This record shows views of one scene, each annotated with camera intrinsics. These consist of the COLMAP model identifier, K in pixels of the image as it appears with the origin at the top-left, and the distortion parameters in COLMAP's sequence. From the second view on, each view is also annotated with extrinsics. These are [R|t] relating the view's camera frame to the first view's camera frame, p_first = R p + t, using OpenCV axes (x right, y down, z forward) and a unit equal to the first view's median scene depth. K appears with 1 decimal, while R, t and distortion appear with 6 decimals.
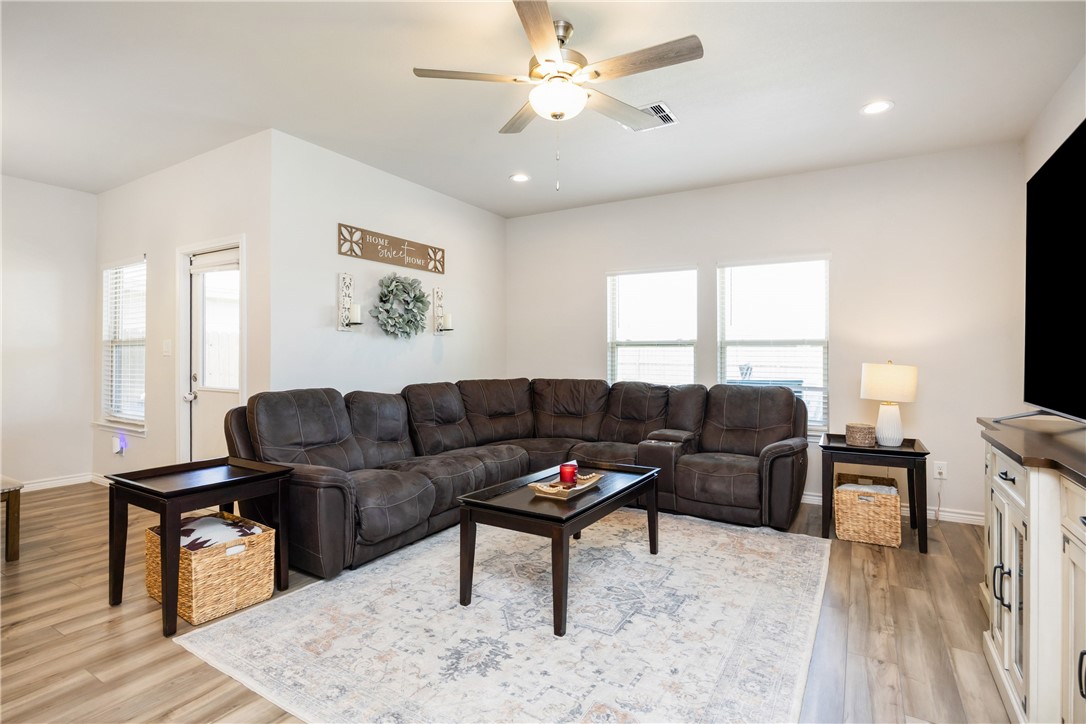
lens RADIAL K [[532.2, 0, 540.0], [0, 532.2, 355.7], [0, 0, 1]] dist [-0.010430, -0.000464]
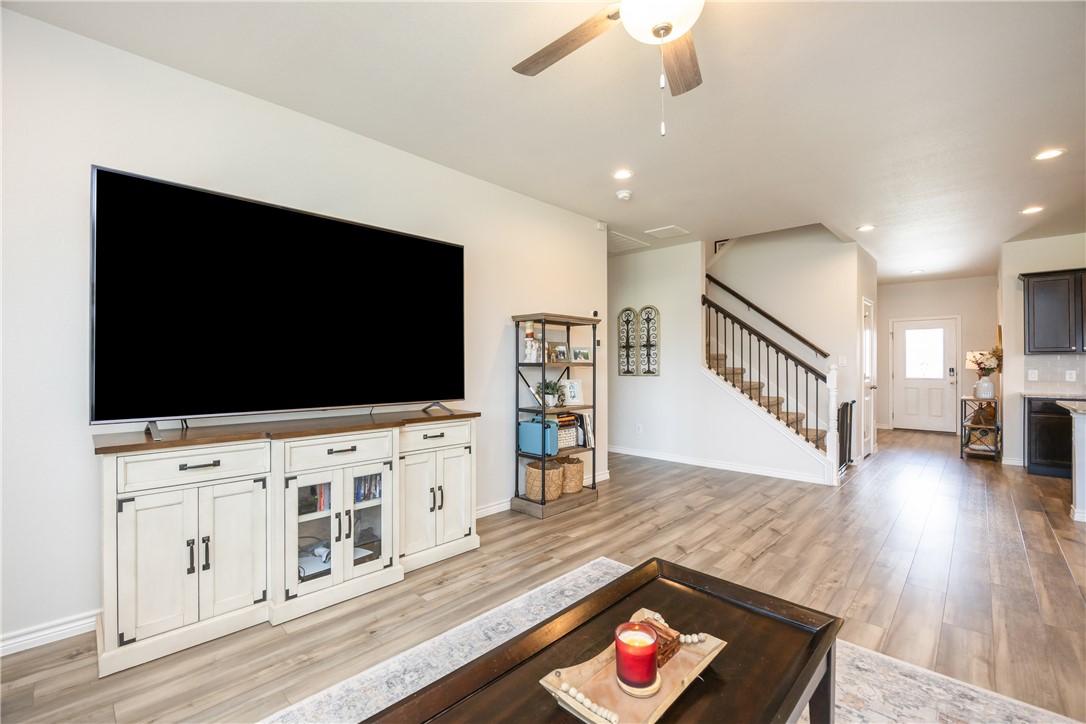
lens RADIAL K [[464.1, 0, 543.0], [0, 464.1, 362.0], [0, 0, 1]] dist [-0.019262, 0.000452]
pose [[-0.976047, -0.002953, 0.217542, 0.032825], [-0.002924, 0.999996, 0.000456, -0.007011], [-0.217542, -0.000191, -0.976051, 0.973753]]
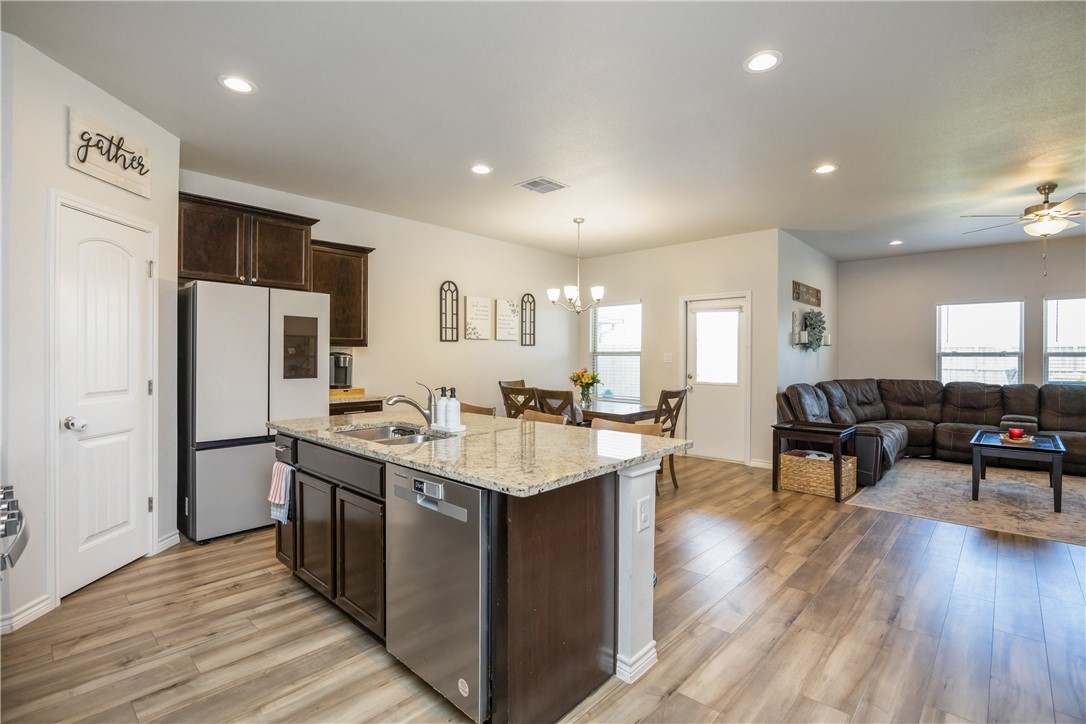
lens RADIAL K [[500.3, 0, 543.8], [0, 500.3, 364.5], [0, 0, 1]] dist [-0.013384, 0.000201]
pose [[0.978840, 0.002384, -0.204615, -0.784247], [-0.000106, 0.999938, 0.011141, -0.012942], [0.204629, -0.010883, 0.978779, -0.613174]]
